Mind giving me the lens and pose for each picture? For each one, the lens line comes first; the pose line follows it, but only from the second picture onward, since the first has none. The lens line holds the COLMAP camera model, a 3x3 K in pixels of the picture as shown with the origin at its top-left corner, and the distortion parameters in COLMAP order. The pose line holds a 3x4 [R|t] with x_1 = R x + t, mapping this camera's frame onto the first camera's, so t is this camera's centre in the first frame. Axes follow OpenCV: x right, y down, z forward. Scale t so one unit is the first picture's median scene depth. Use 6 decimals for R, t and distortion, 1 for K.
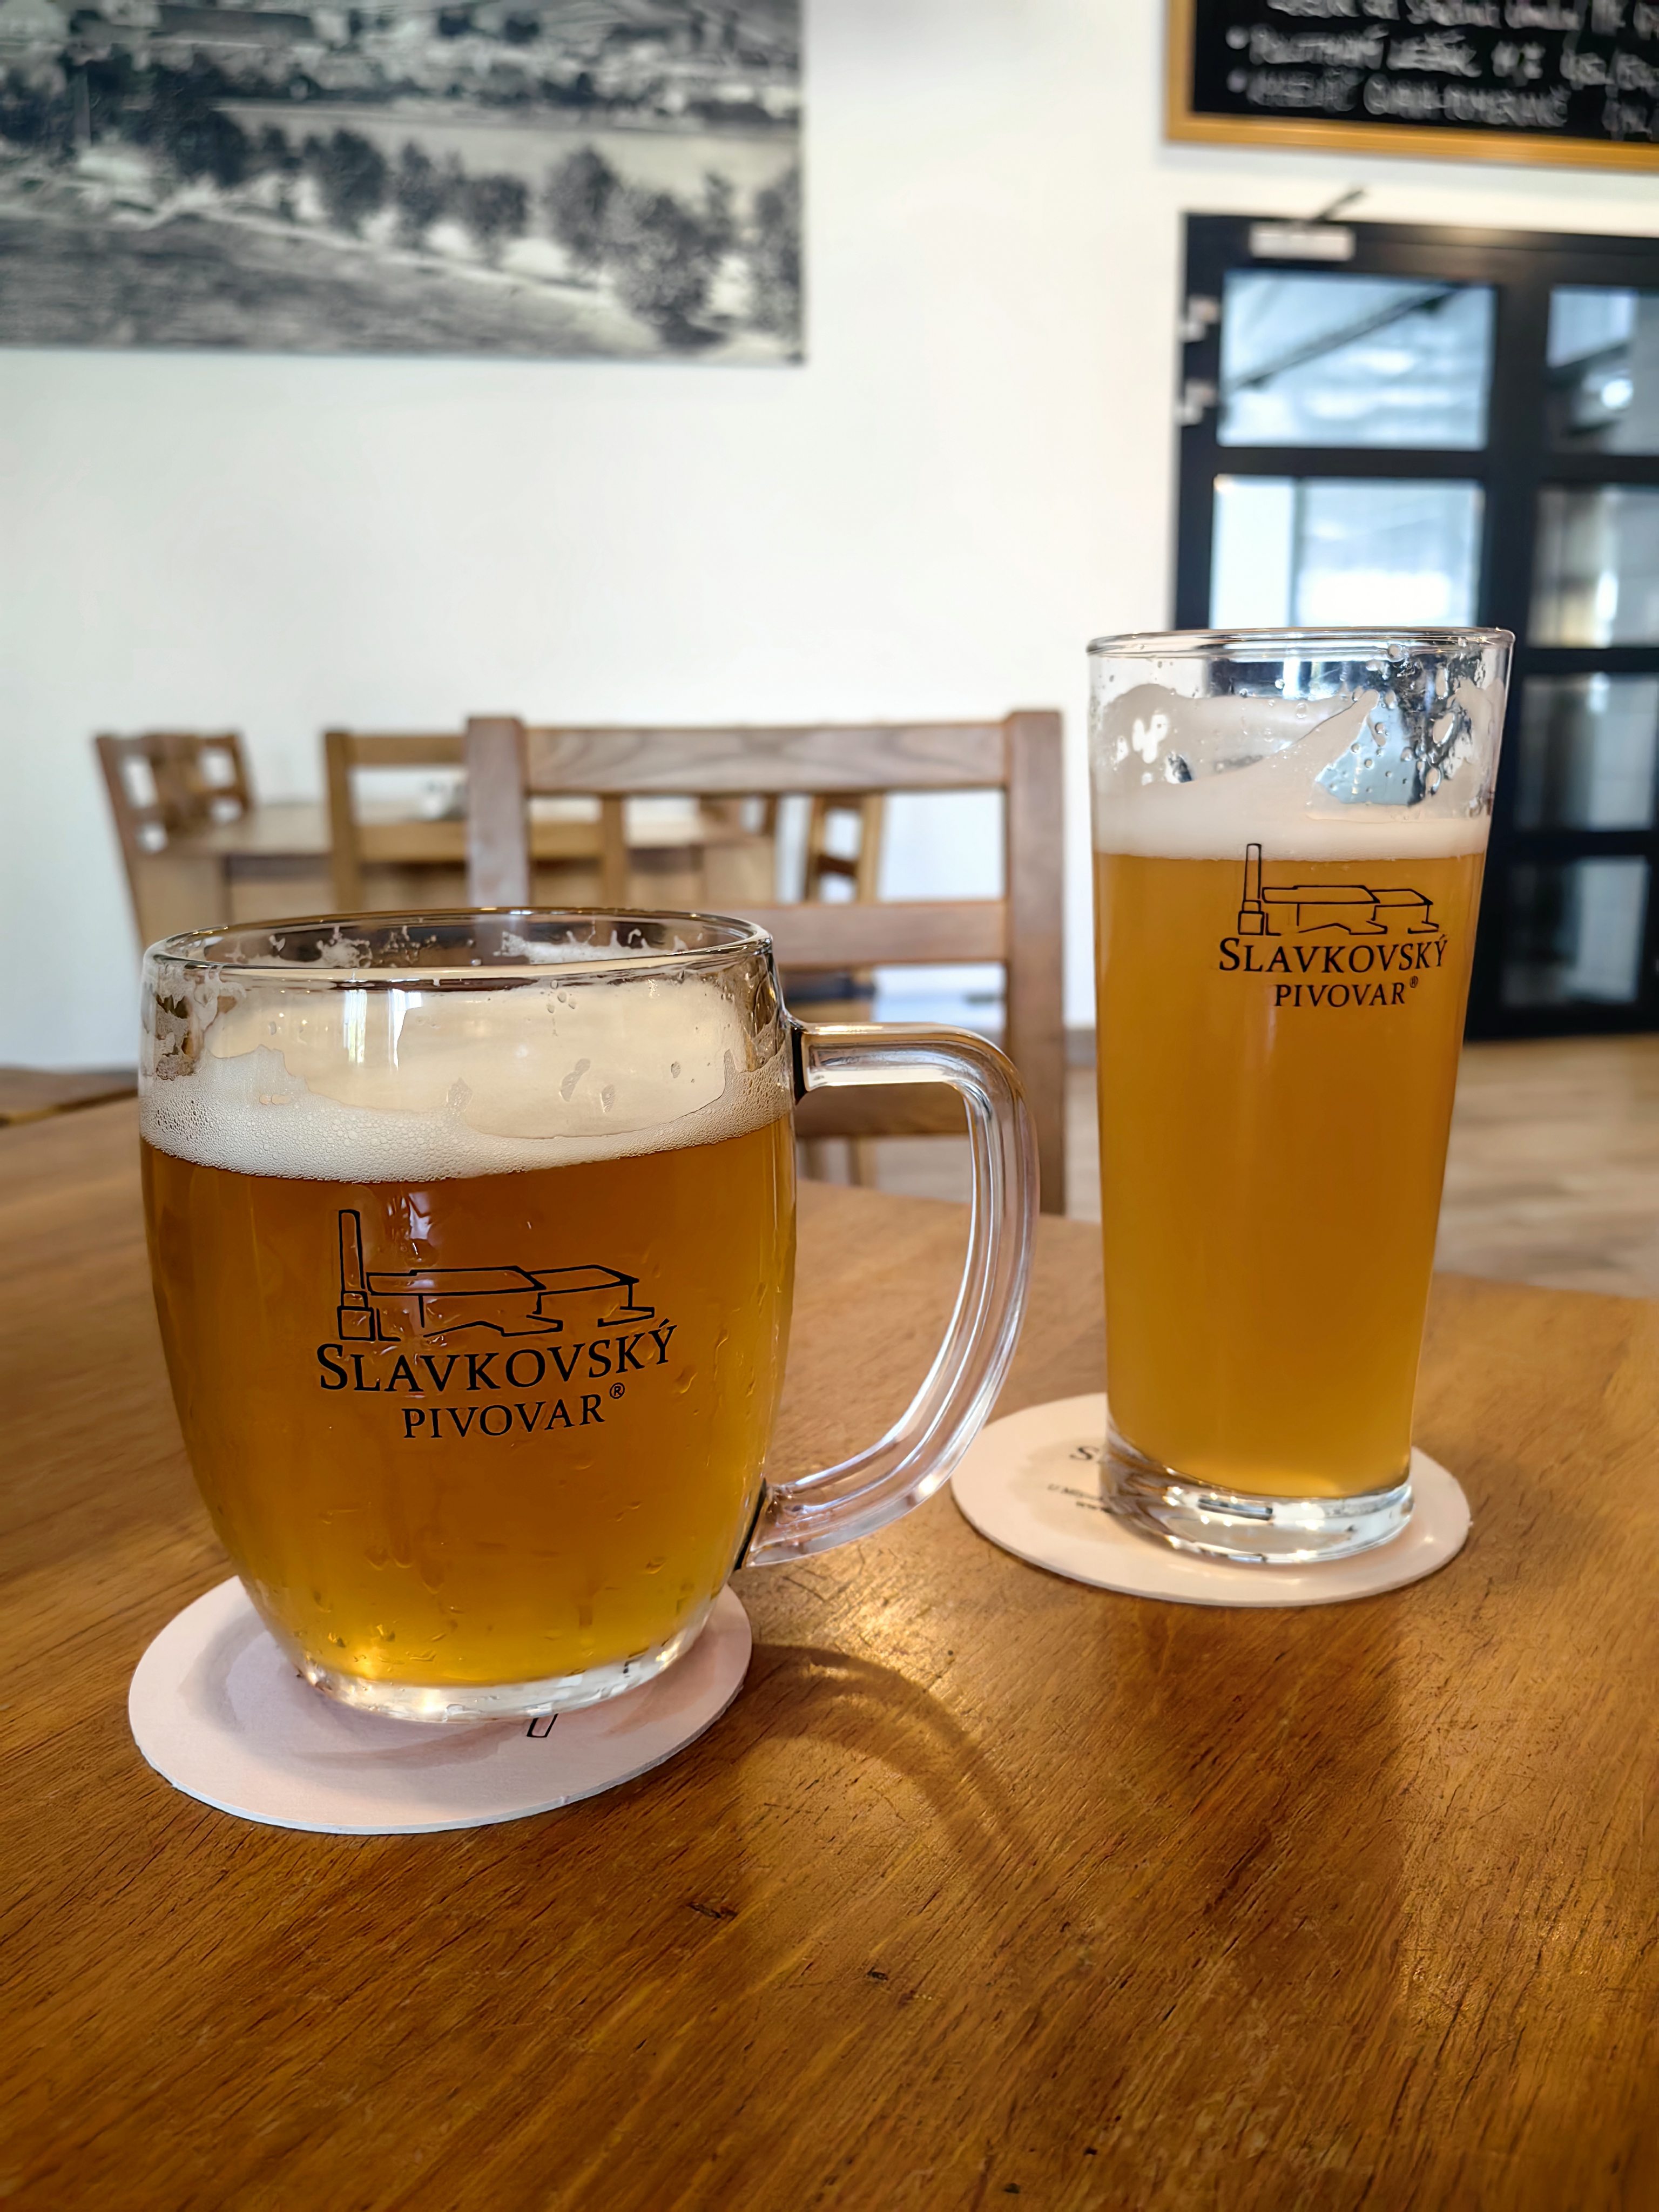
lens RADIAL K [[1719.6, 0, 828.3], [0, 1719.6, 1107.0], [0, 0, 1]] dist [-0.013666, -0.007547]
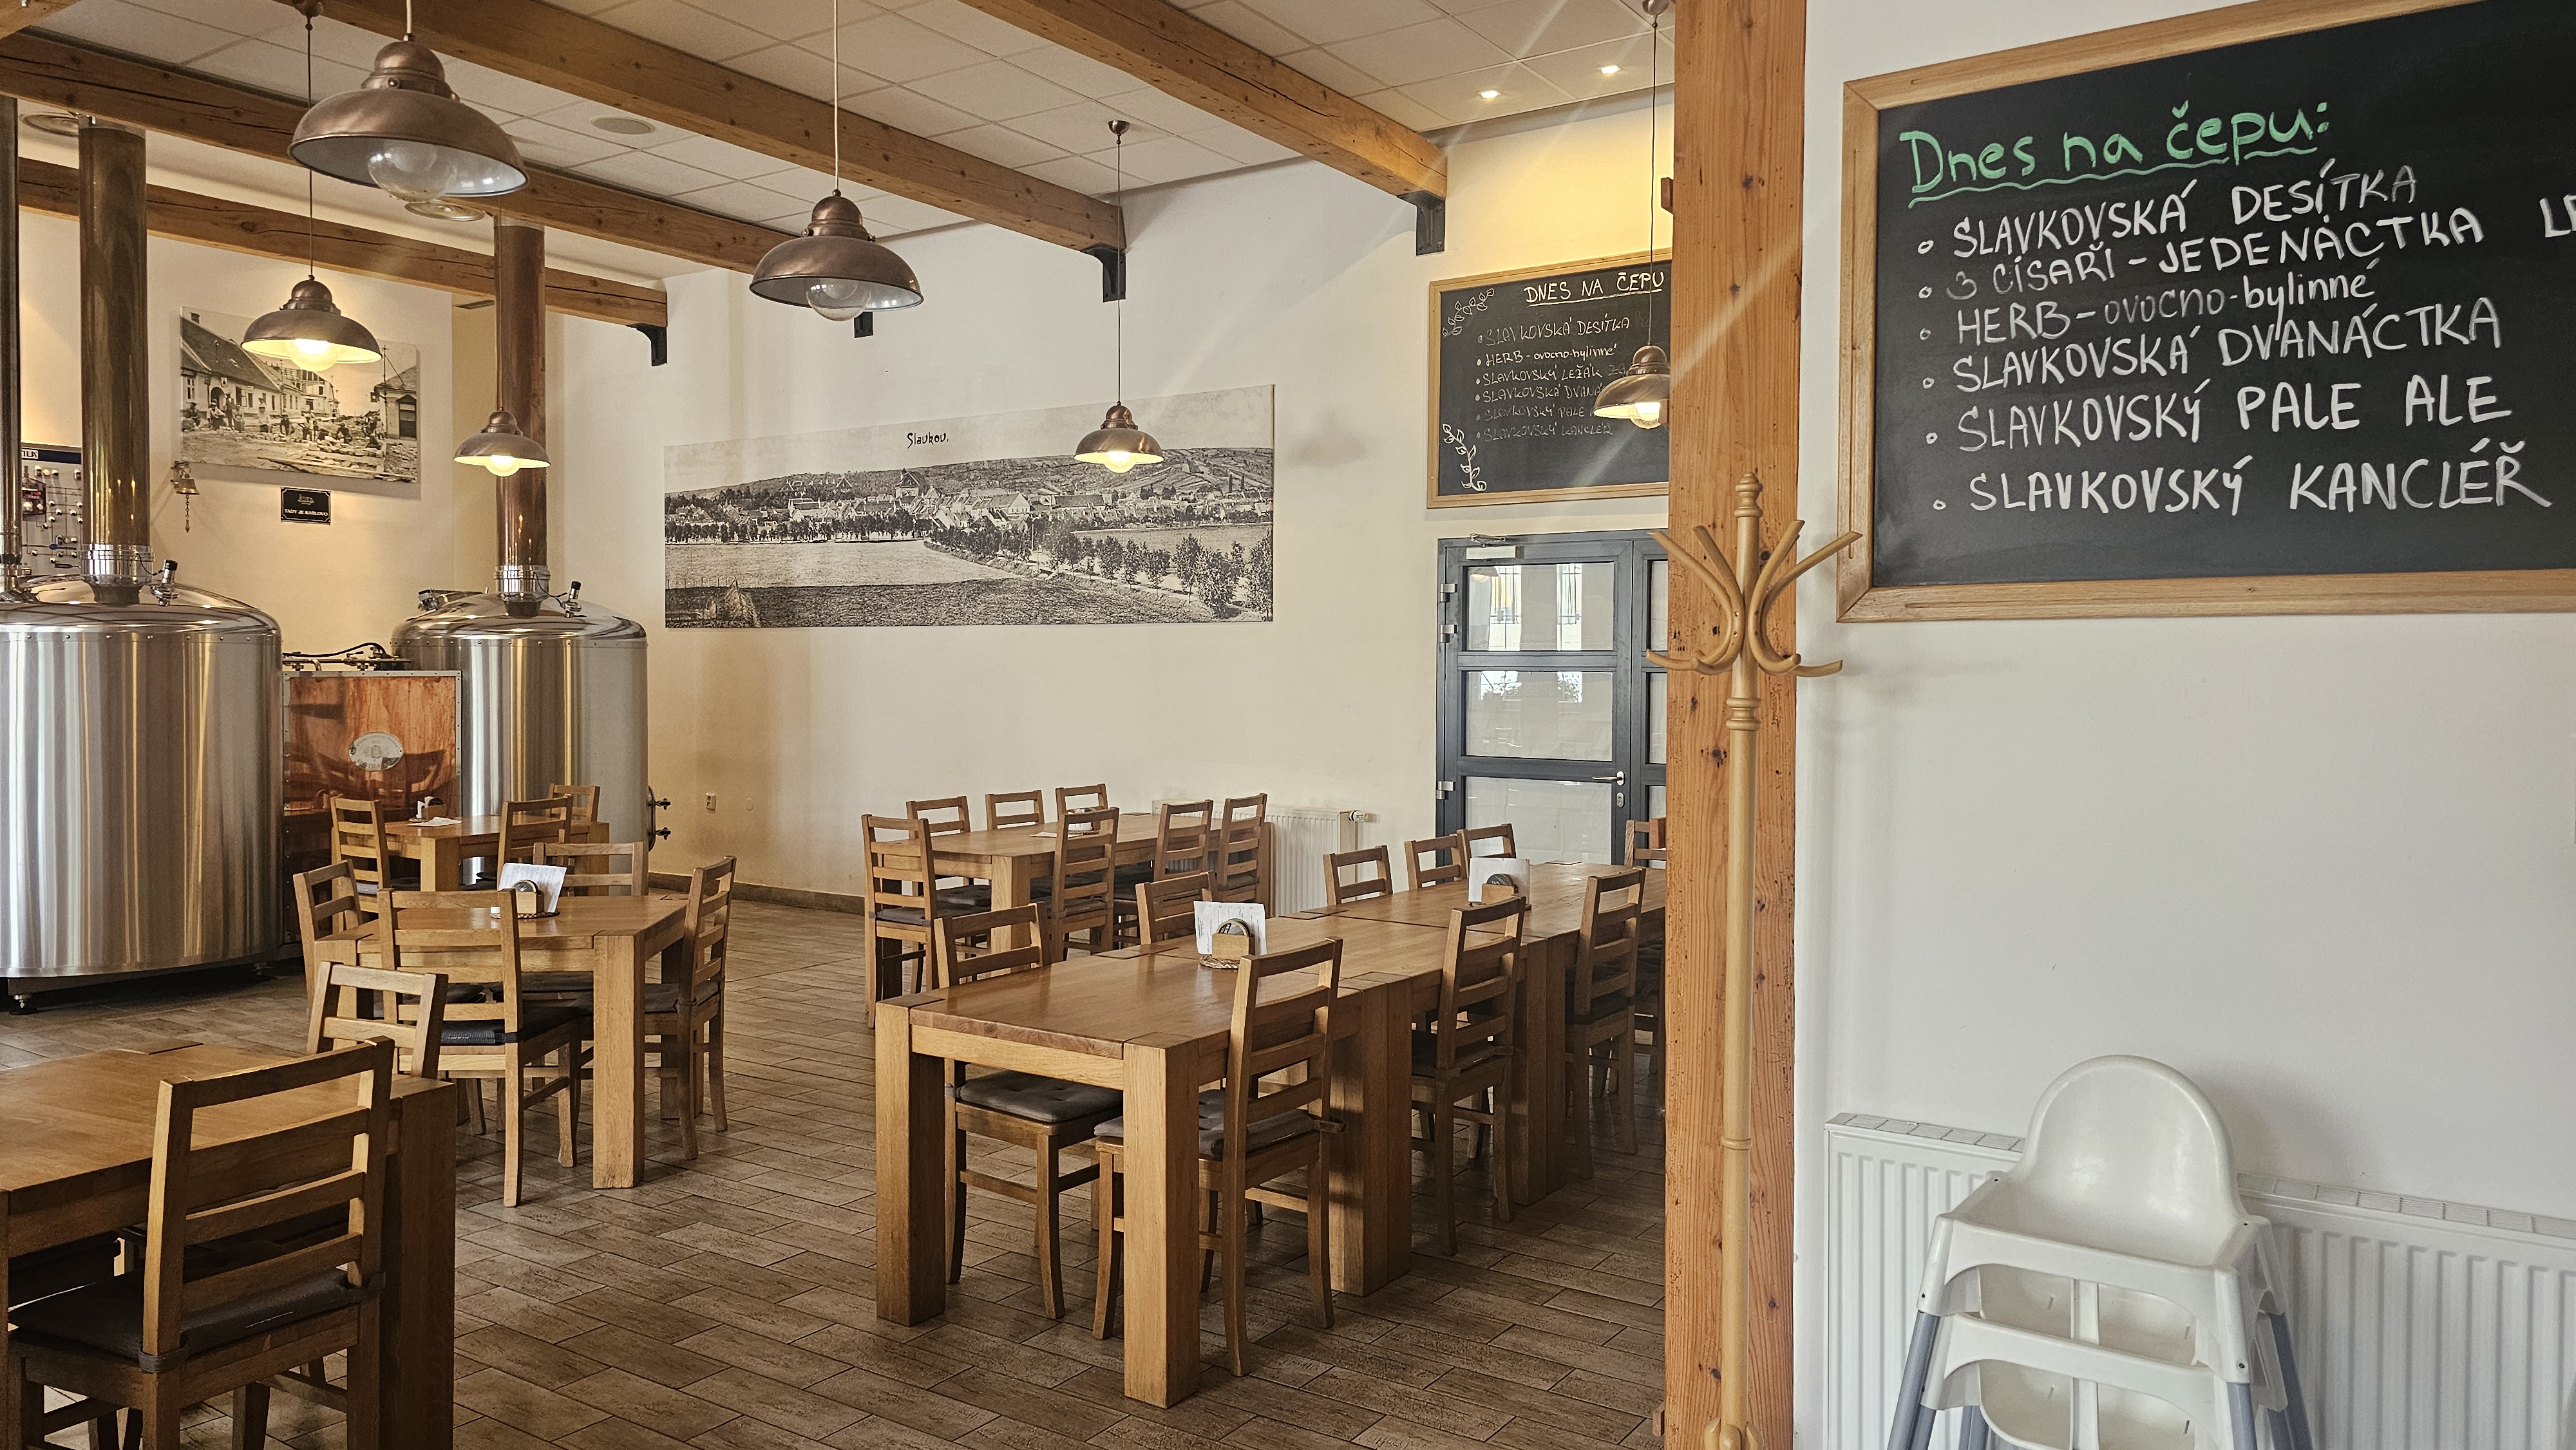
lens RADIAL K [[1718.6, 0, 1287.1], [0, 1718.6, 719.0], [0, 0, 1]] dist [0.000758, 0.000010]
pose [[0.732998, 0.020835, -0.679911, 1.513413], [-0.177378, 0.970804, -0.161479, 0.017929], [0.656696, 0.238966, 0.715294, -0.488308]]
